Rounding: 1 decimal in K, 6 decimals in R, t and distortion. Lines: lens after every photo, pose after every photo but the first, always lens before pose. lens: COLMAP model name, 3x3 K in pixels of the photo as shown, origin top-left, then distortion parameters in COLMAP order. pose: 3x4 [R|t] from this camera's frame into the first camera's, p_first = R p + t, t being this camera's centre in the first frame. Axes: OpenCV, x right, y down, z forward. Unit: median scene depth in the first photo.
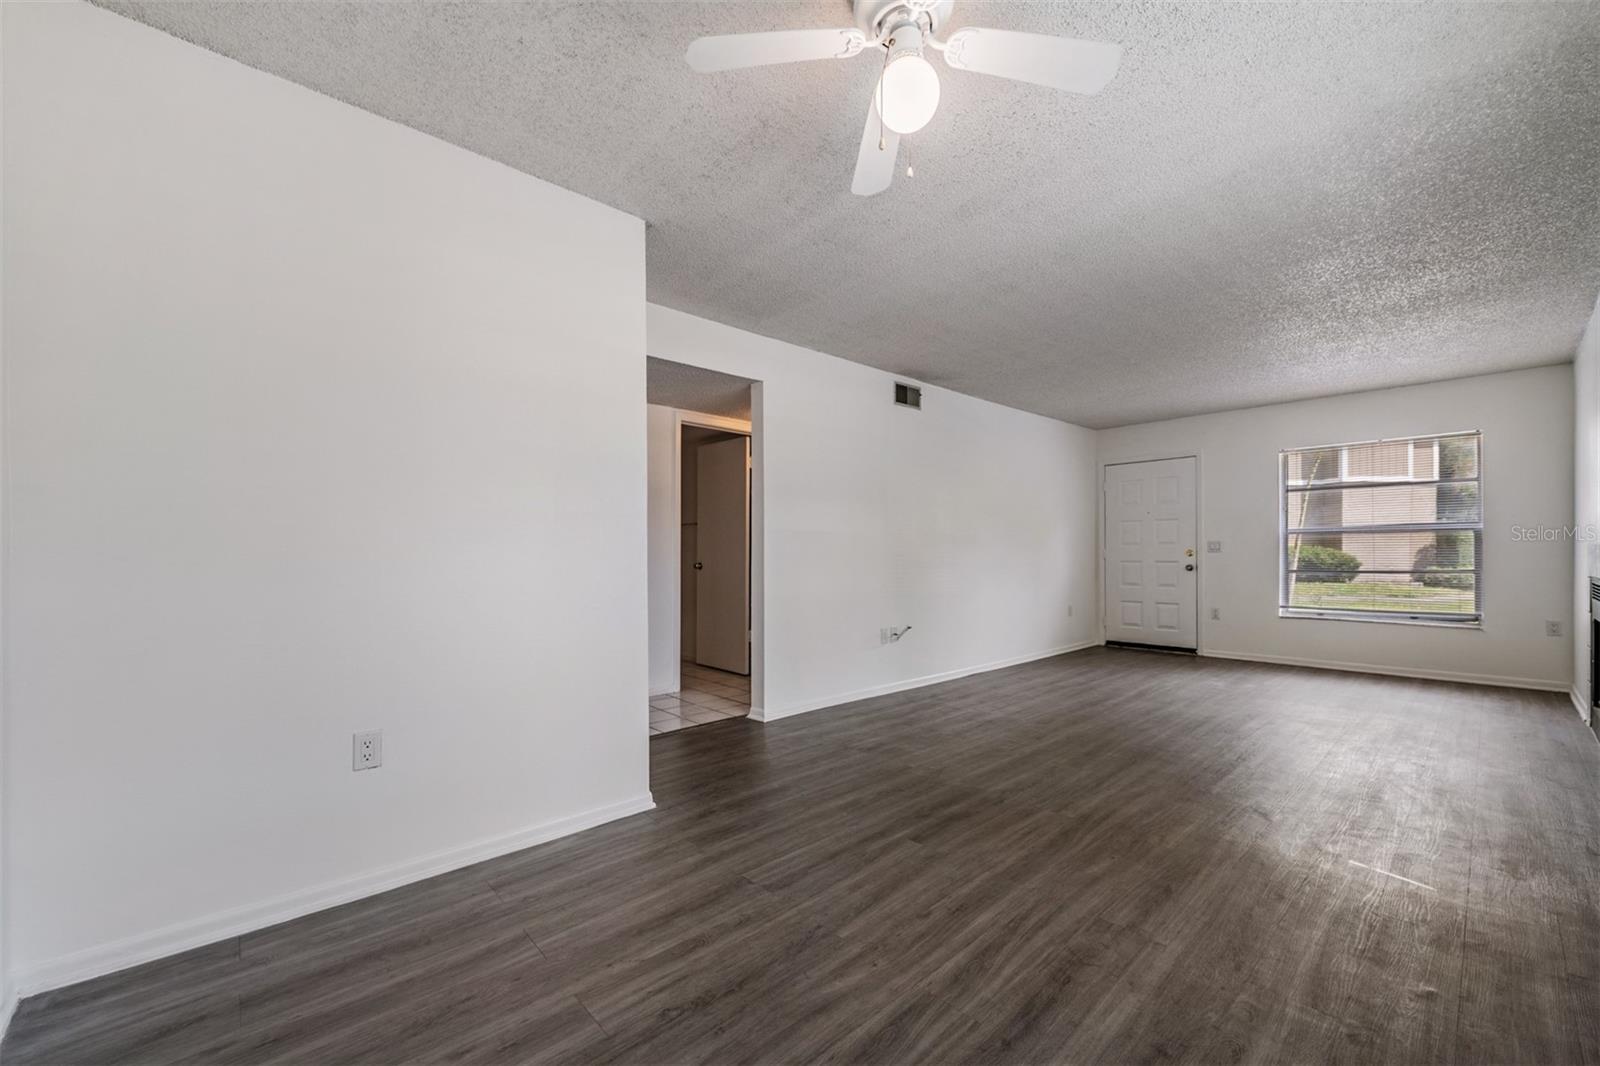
lens RADIAL K [[629.3, 0, 798.3], [0, 629.3, 530.9], [0, 0, 1]] dist [-0.001252, -0.000558]
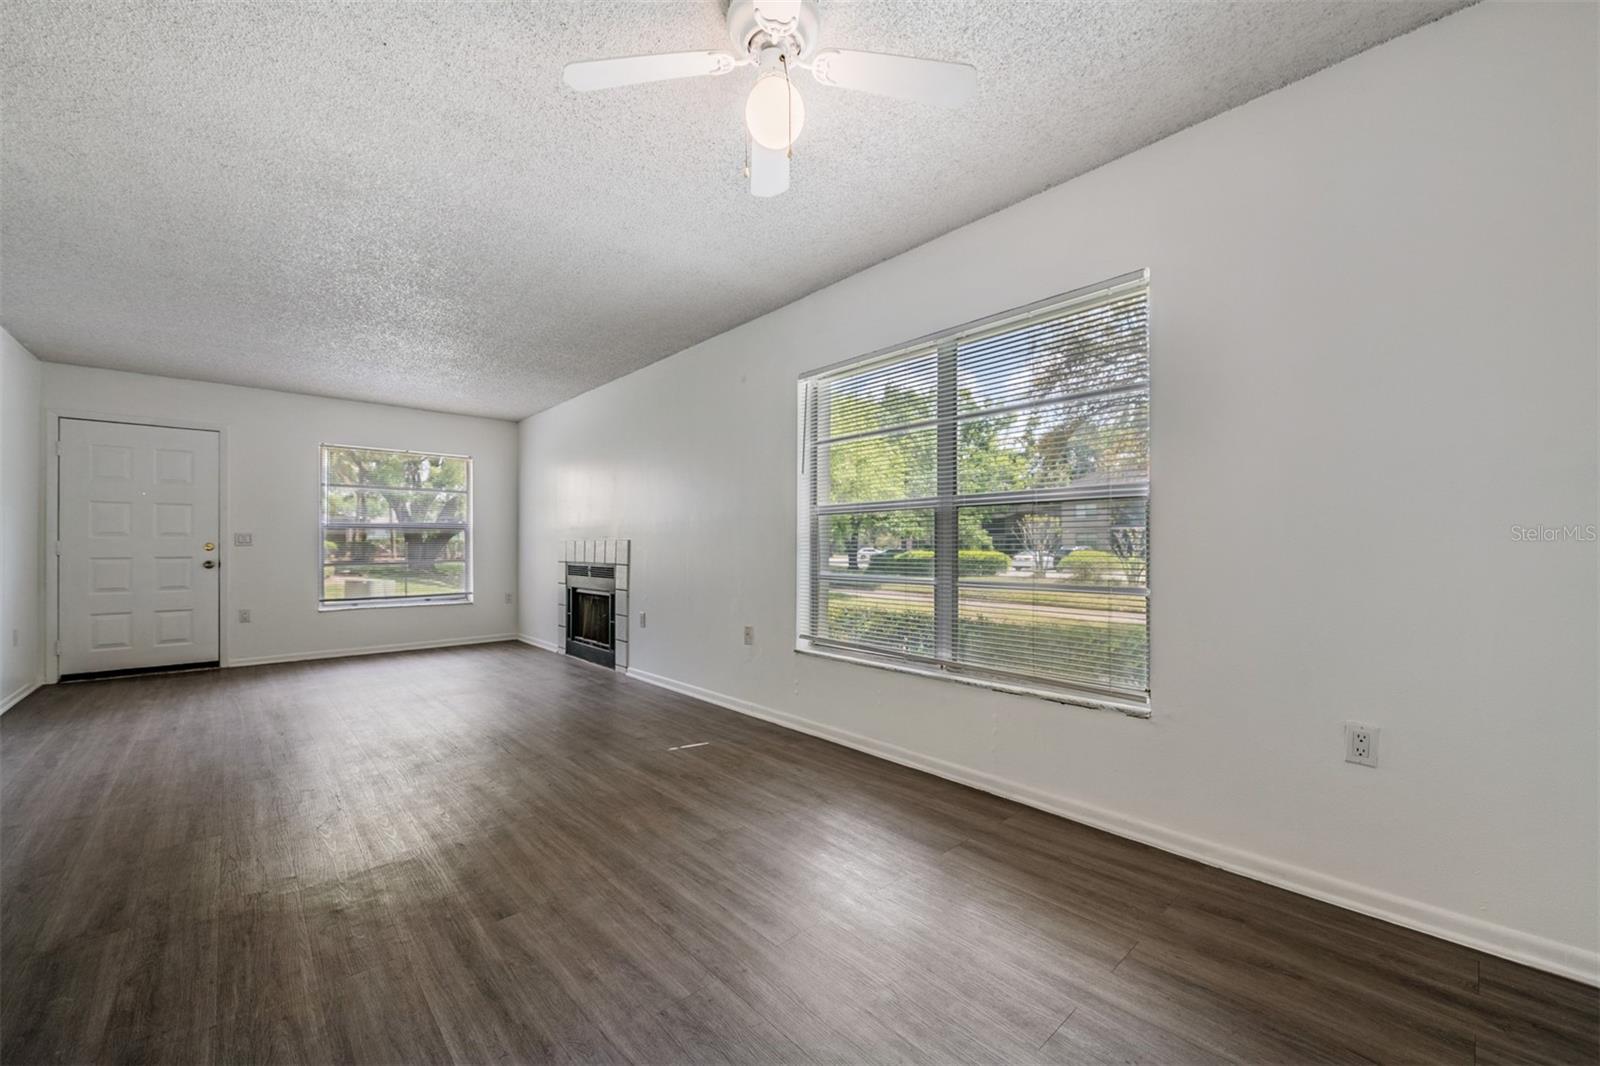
lens RADIAL K [[629.3, 0, 798.3], [0, 629.3, 530.9], [0, 0, 1]] dist [-0.001252, -0.000558]
pose [[-0.000845, 0.025553, 0.999673, -0.289493], [-0.034227, 0.999087, -0.025567, 0.012437], [-0.999414, -0.034238, 0.000030, 0.316584]]
